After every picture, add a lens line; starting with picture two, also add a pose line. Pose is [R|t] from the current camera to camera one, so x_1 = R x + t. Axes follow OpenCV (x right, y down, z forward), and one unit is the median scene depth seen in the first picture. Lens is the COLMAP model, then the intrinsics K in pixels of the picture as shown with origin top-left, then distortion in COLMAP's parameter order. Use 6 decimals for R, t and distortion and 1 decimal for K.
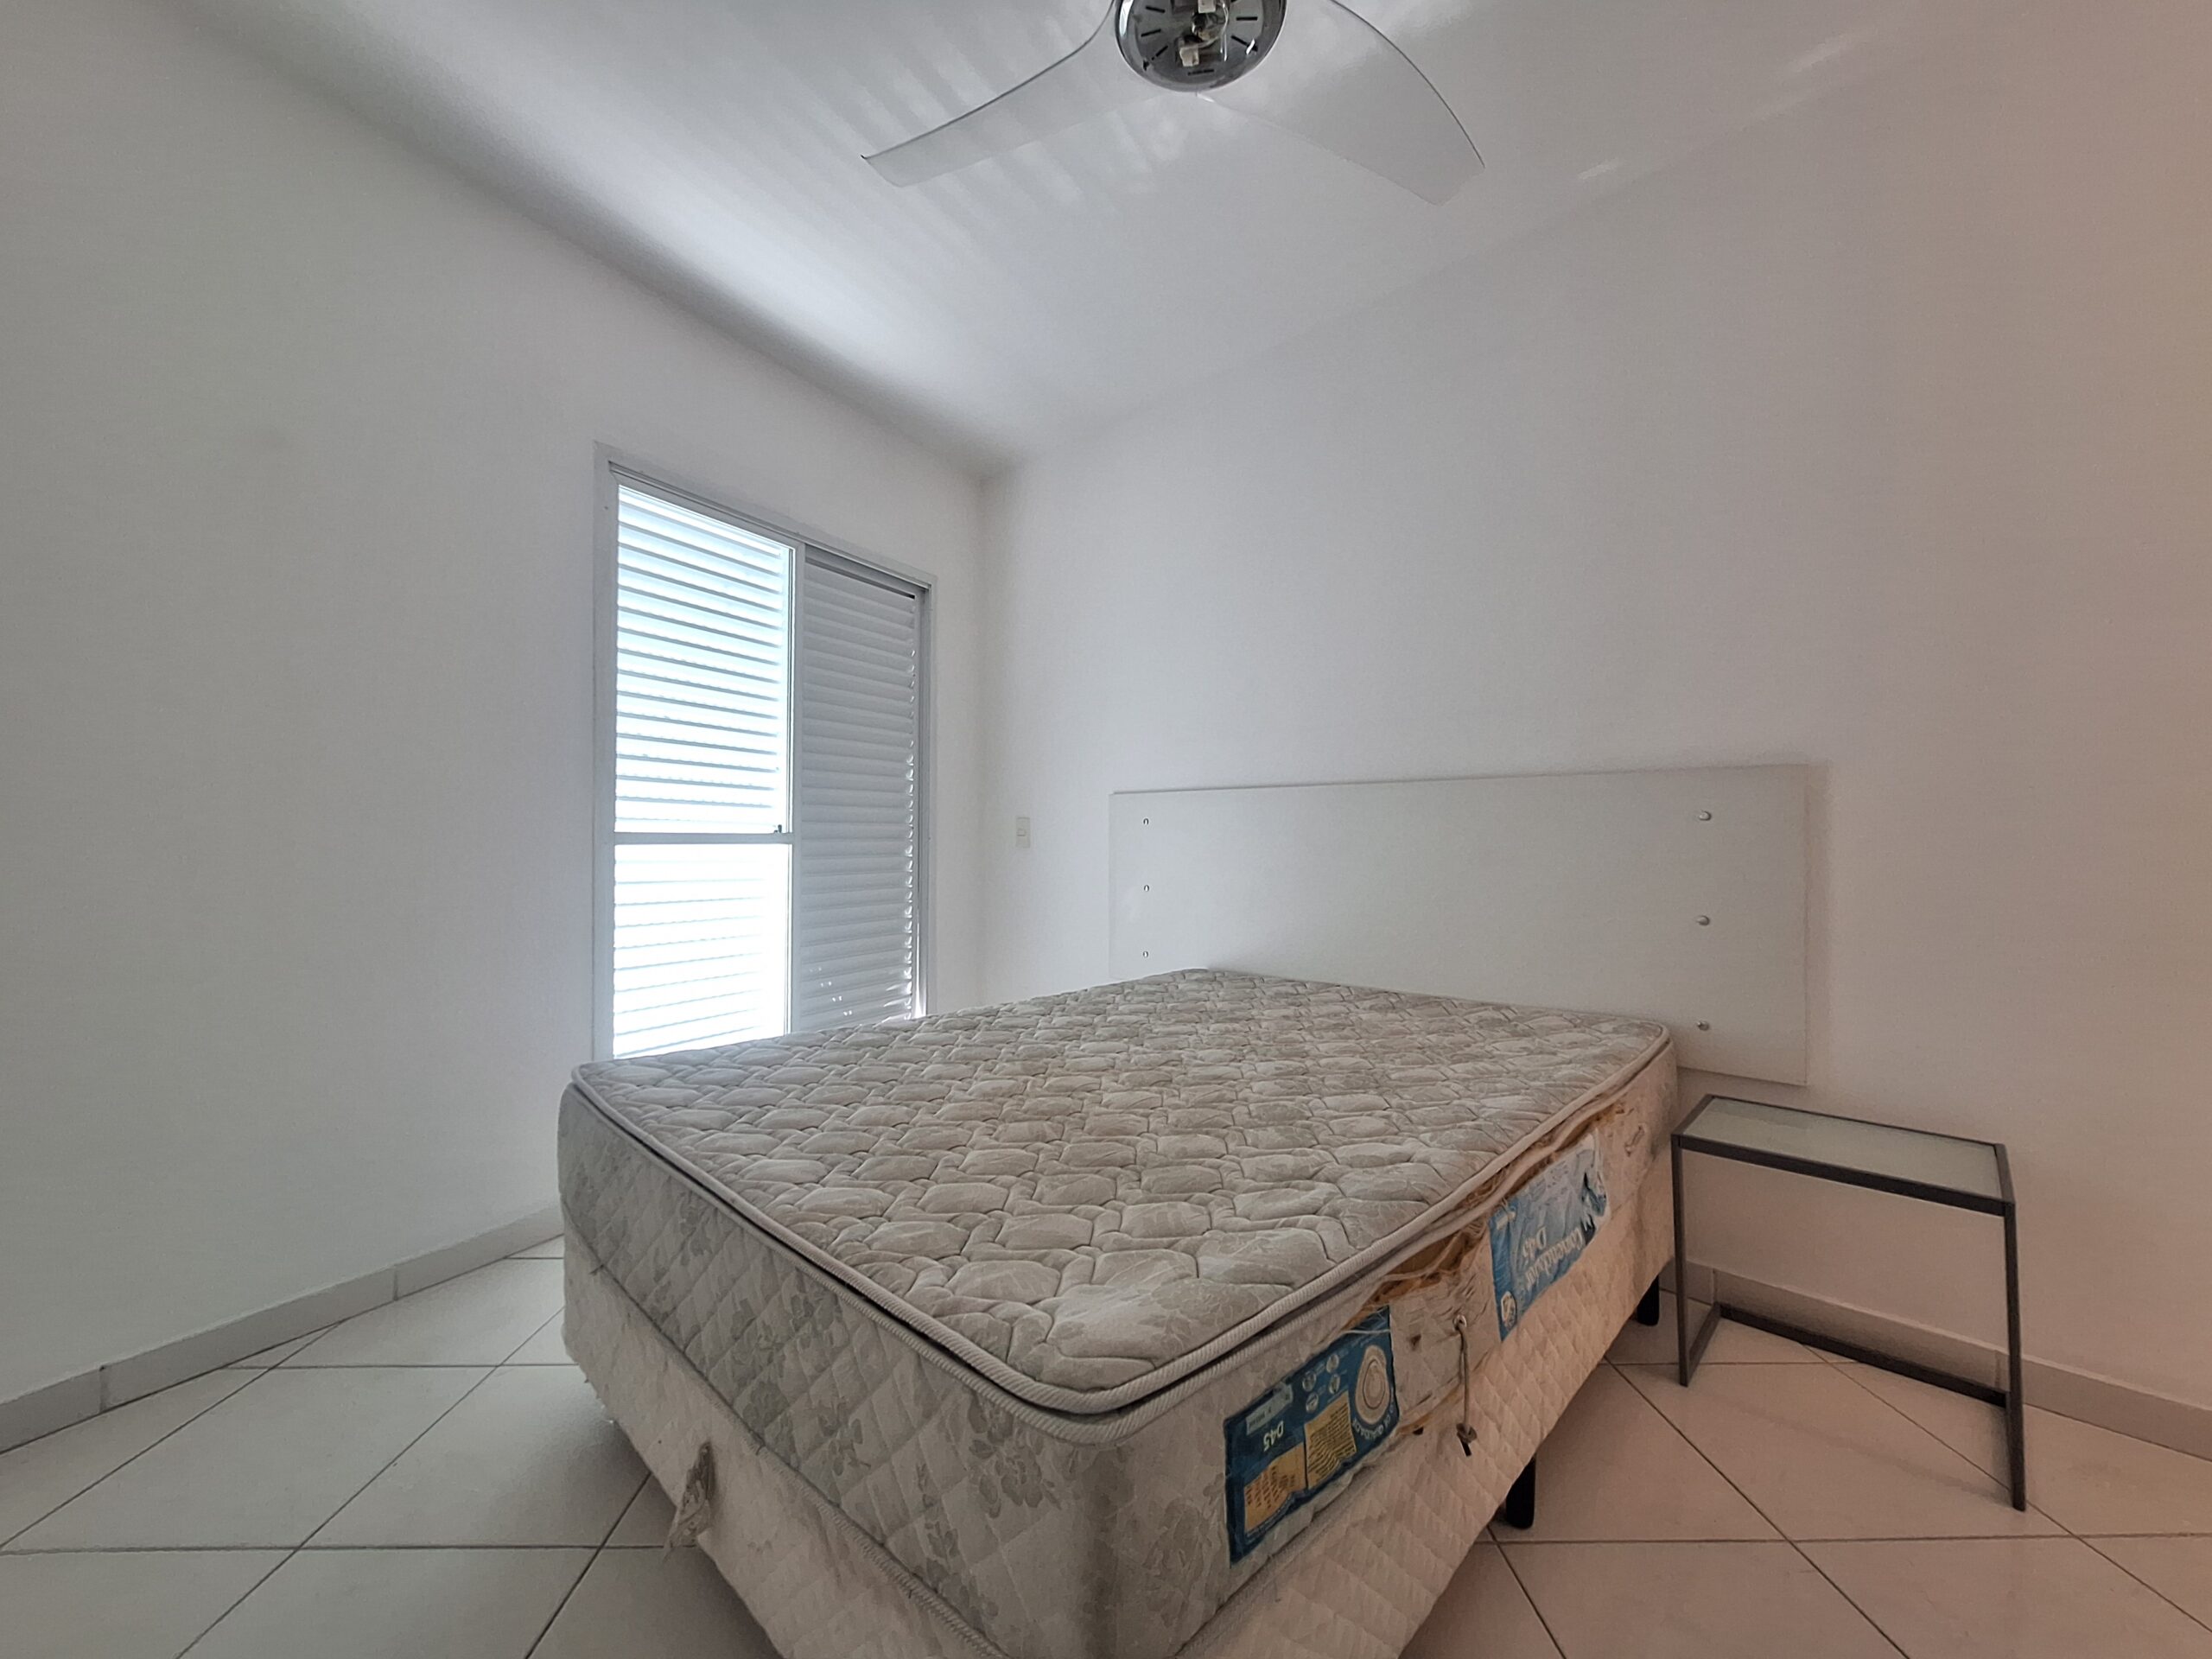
lens RADIAL K [[881.5, 0, 1085.9], [0, 881.5, 835.1], [0, 0, 1]] dist [-0.040995, 0.030354]
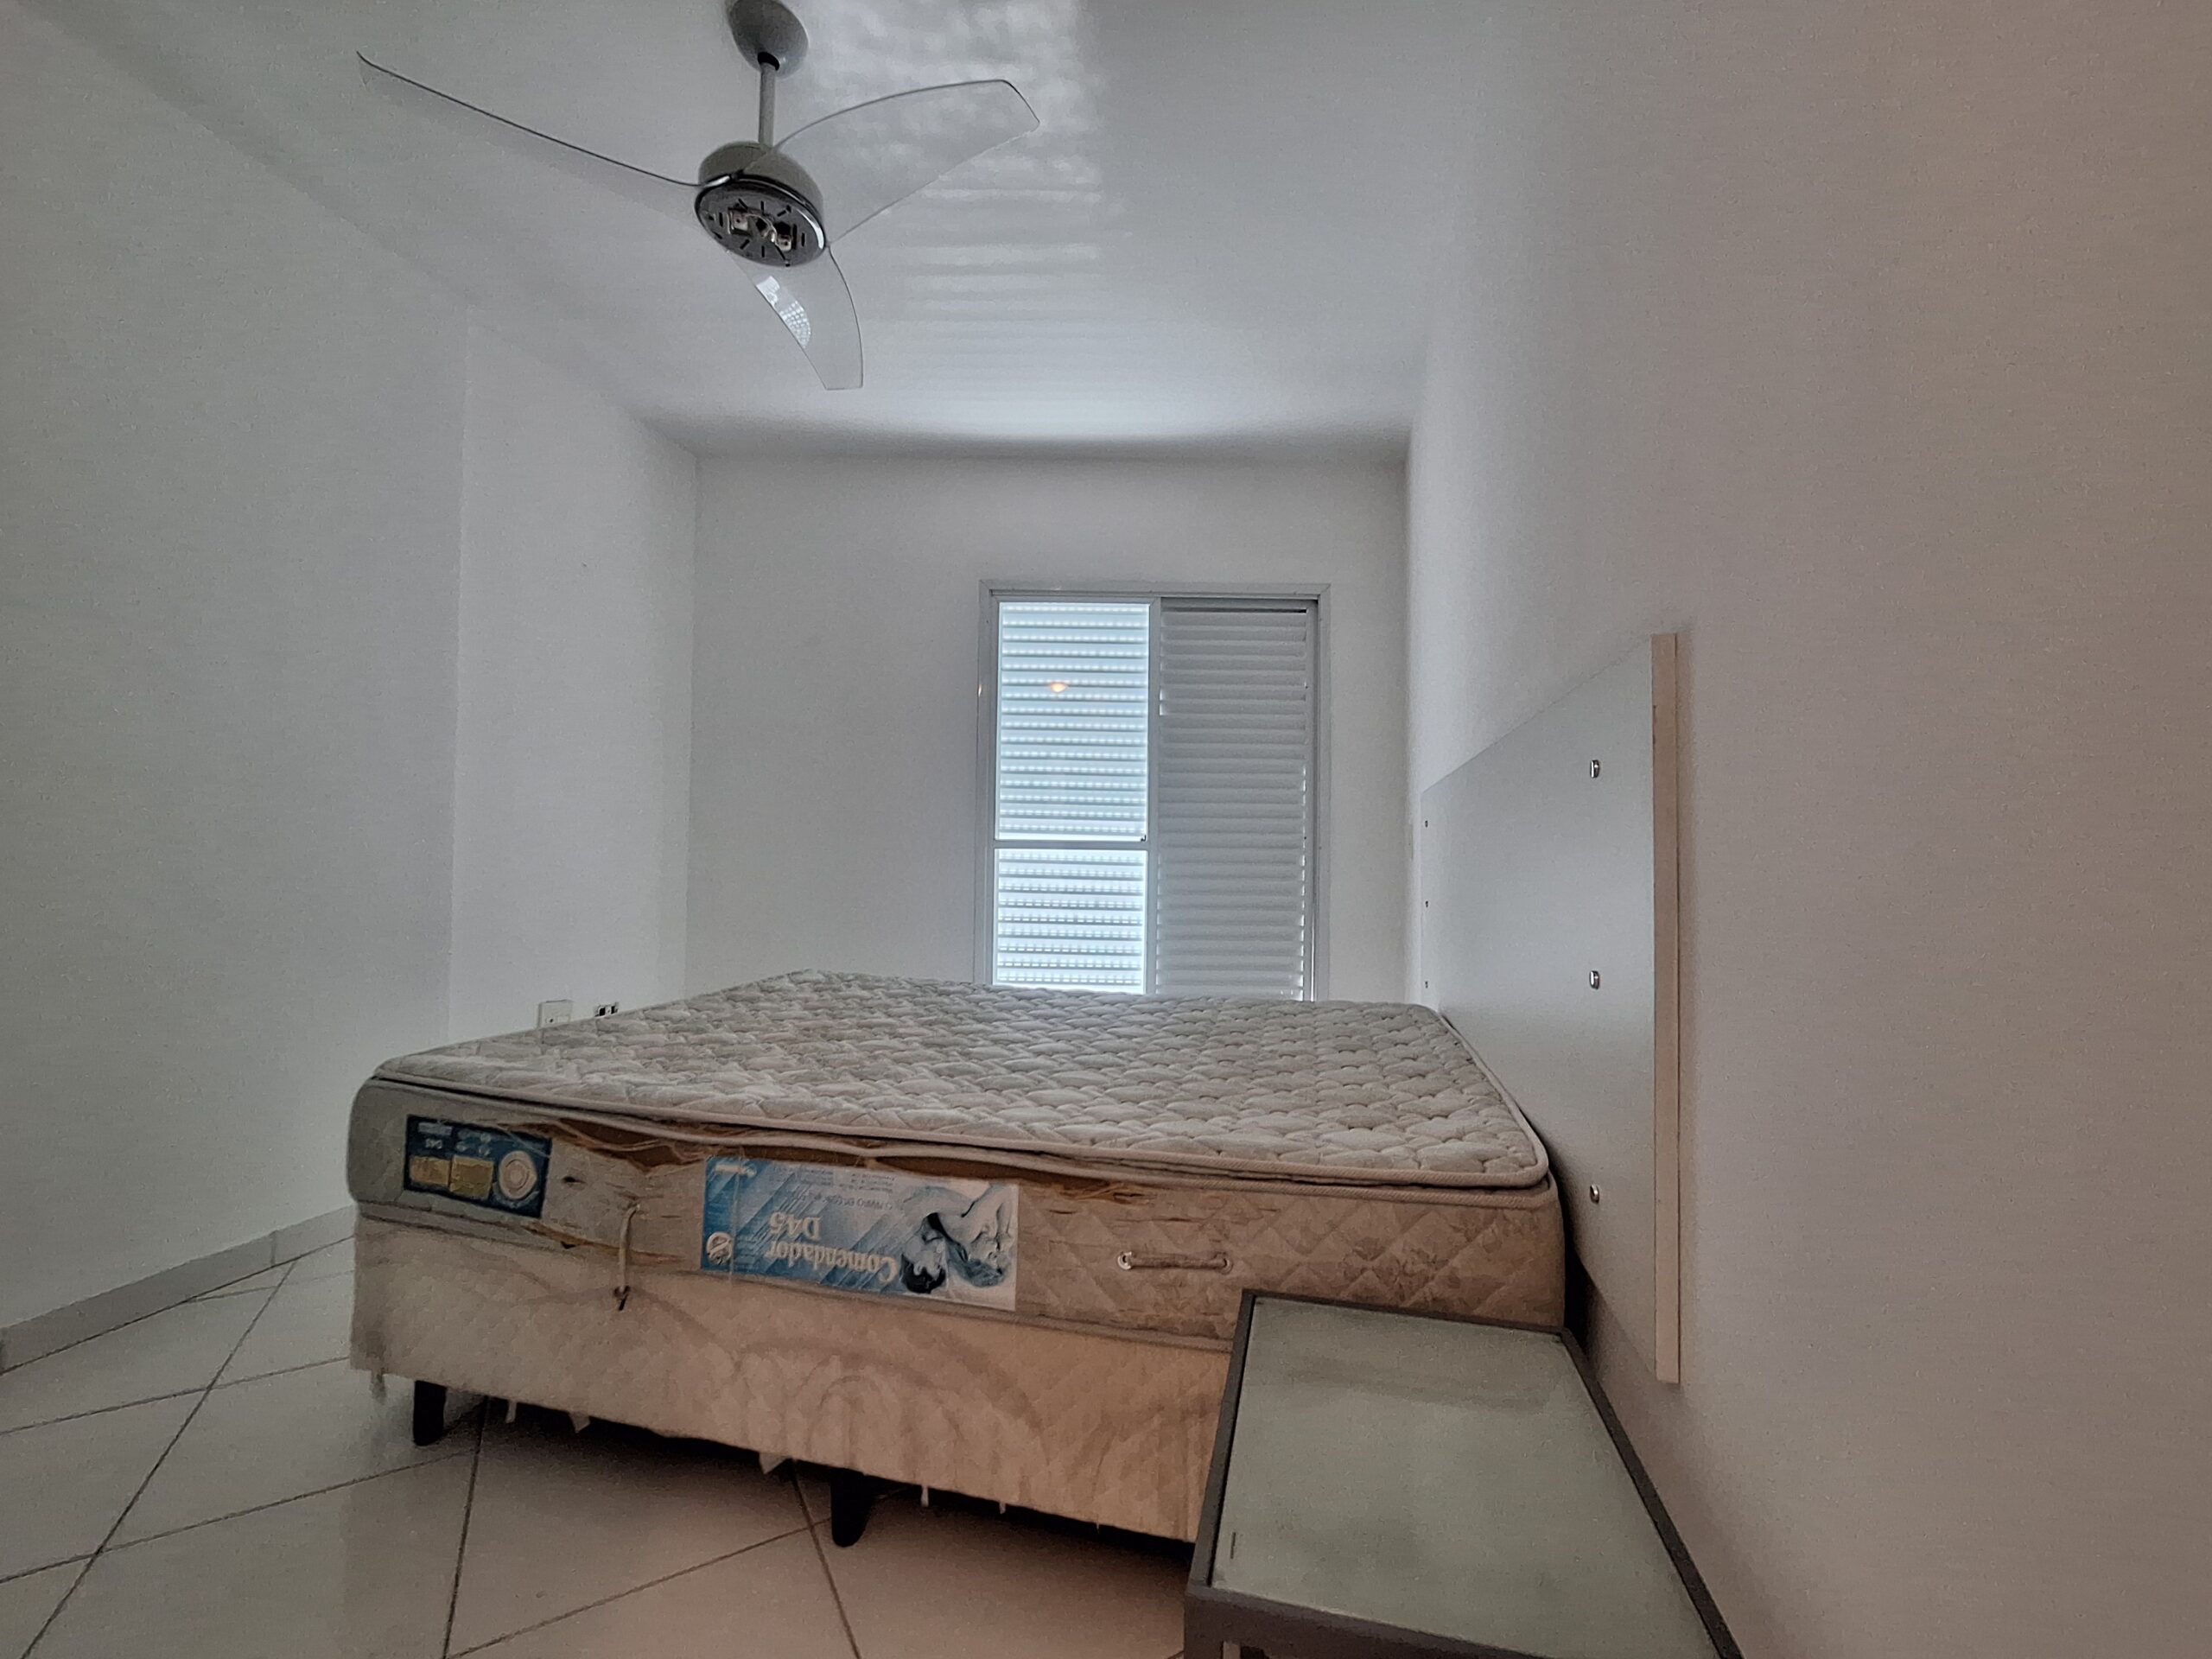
lens RADIAL K [[883.2, 0, 1093.3], [0, 883.2, 836.6], [0, 0, 1]] dist [-0.012463, 0.007428]
pose [[0.505629, -0.012222, -0.862665, 0.664041], [-0.009472, 0.999761, -0.019717, 0.015456], [0.862699, 0.018141, 0.505392, 0.326756]]
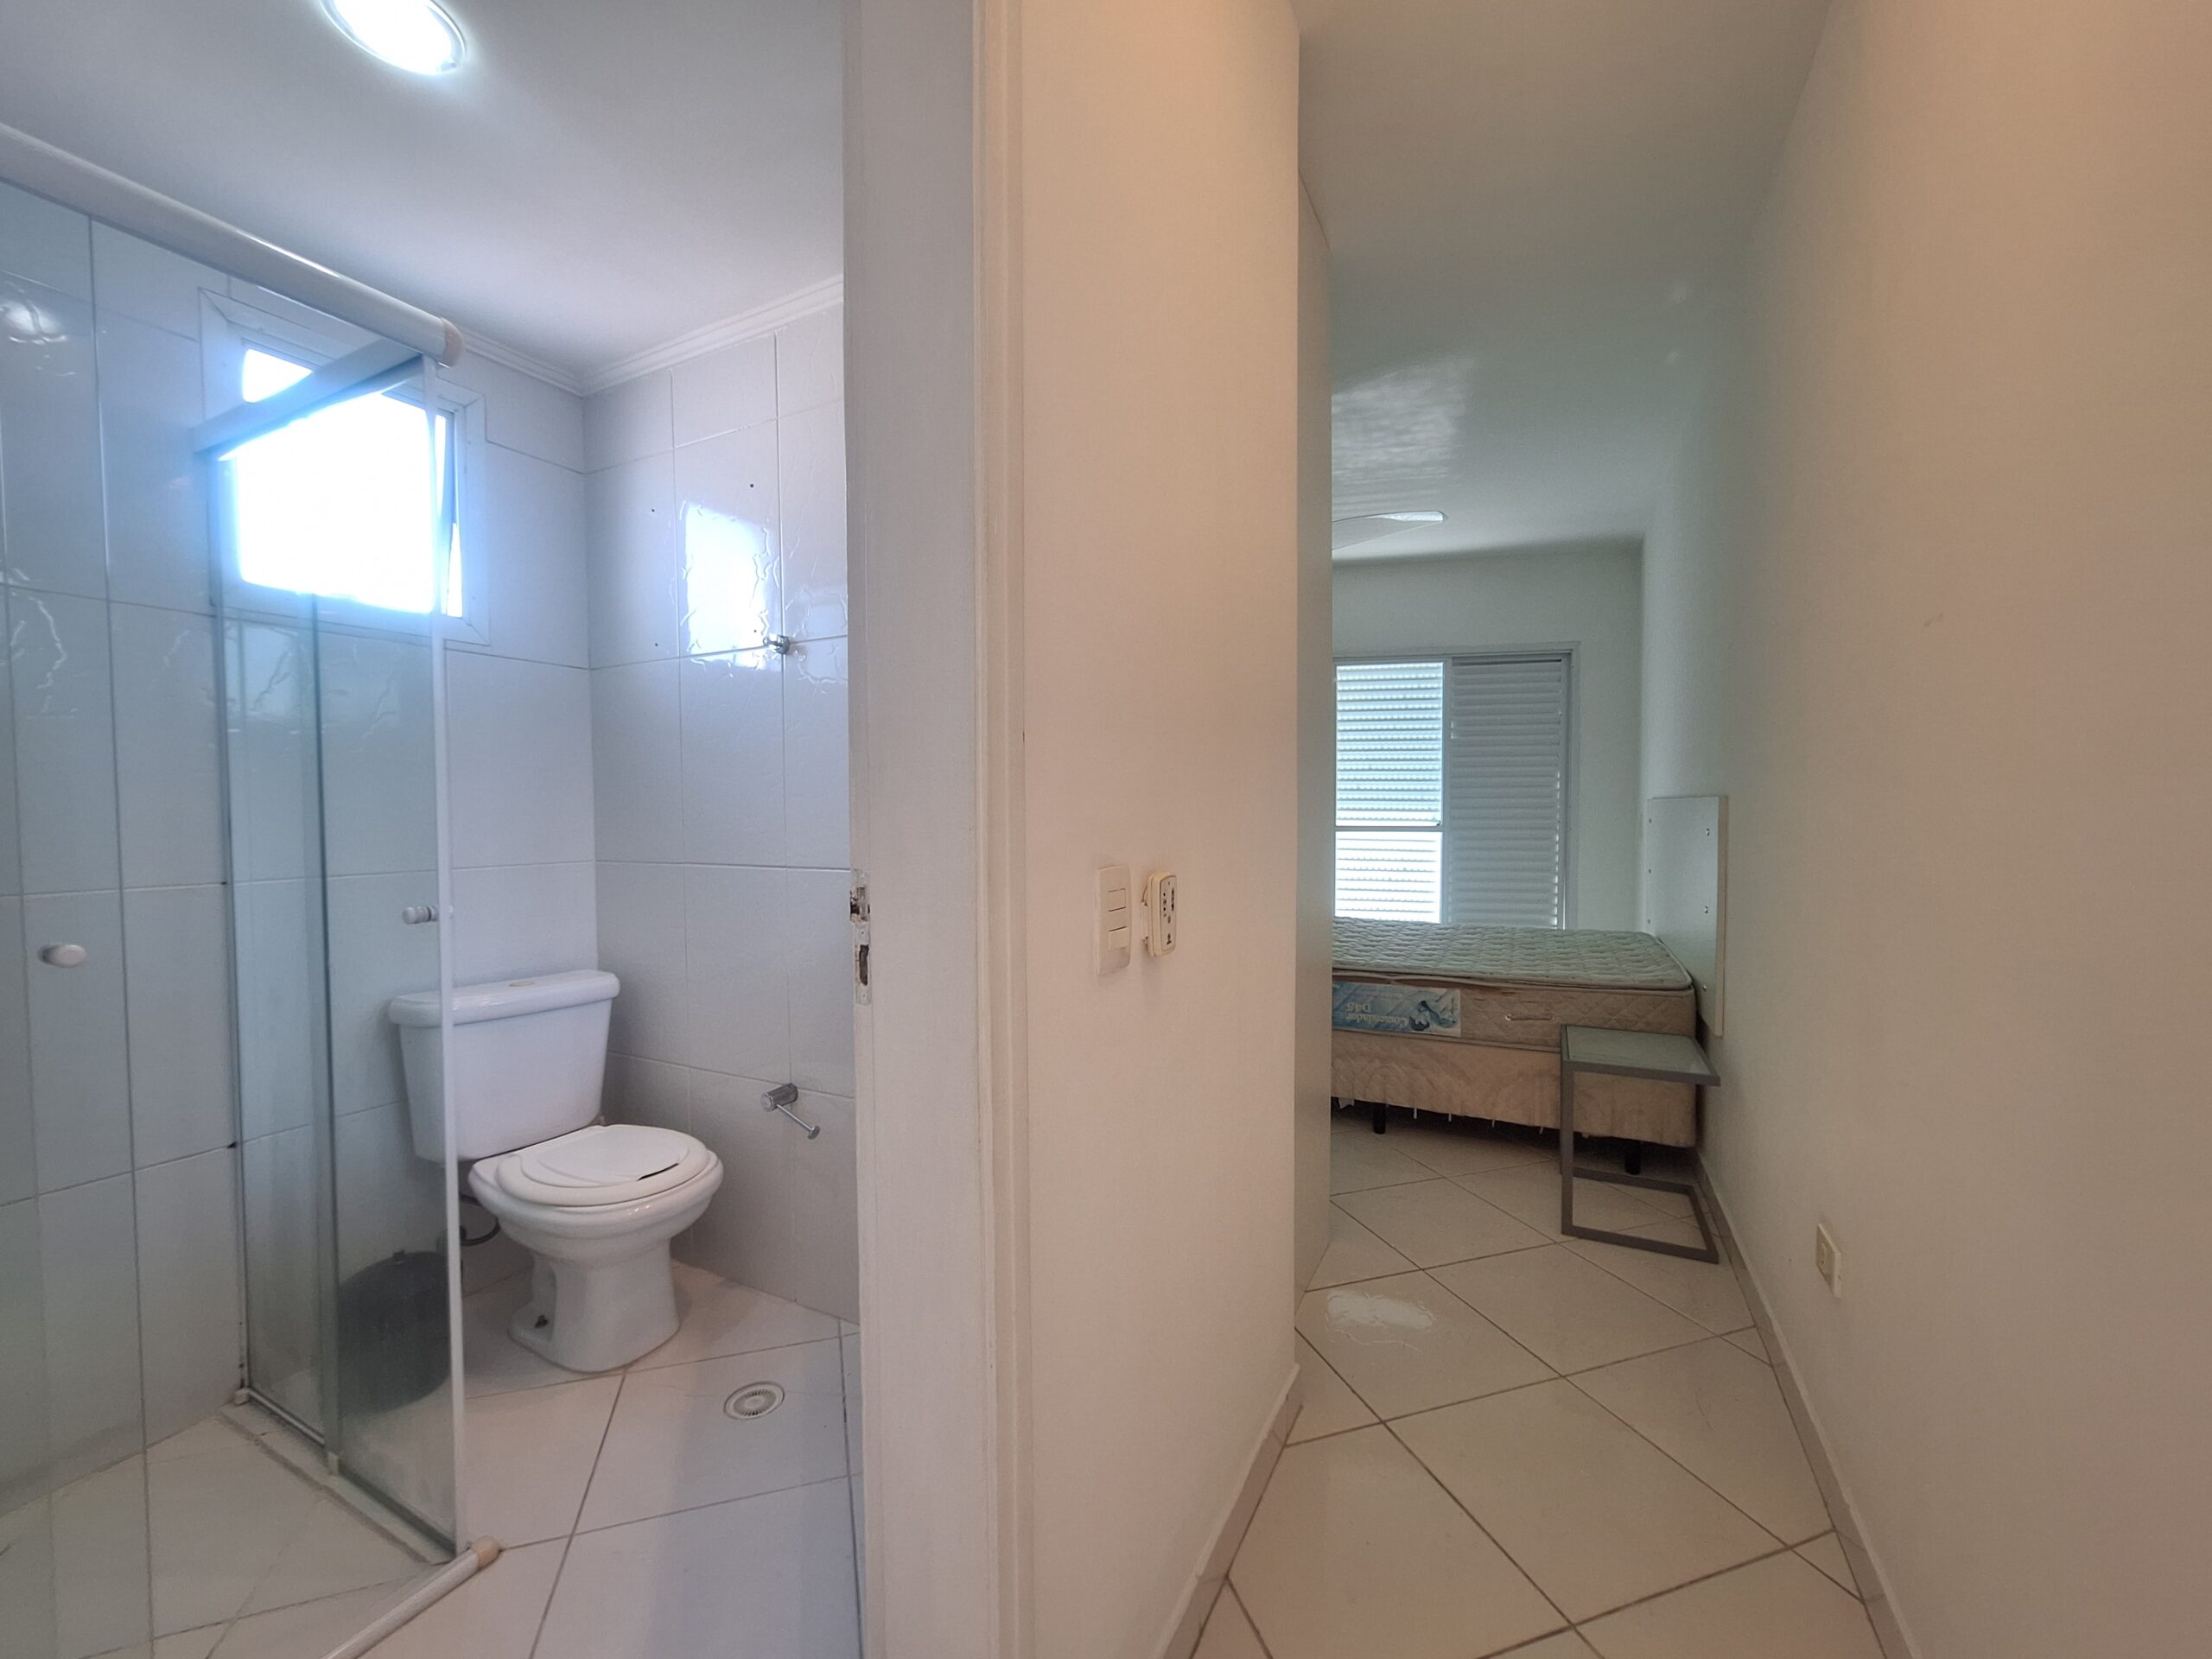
lens RADIAL K [[883.2, 0, 1093.3], [0, 883.2, 836.6], [0, 0, 1]] dist [-0.012463, 0.007428]
pose [[0.305185, 0.032641, -0.951734, 1.128527], [0.007762, 0.999294, 0.036761, -0.050519], [0.952261, -0.018606, 0.304716, -0.203231]]
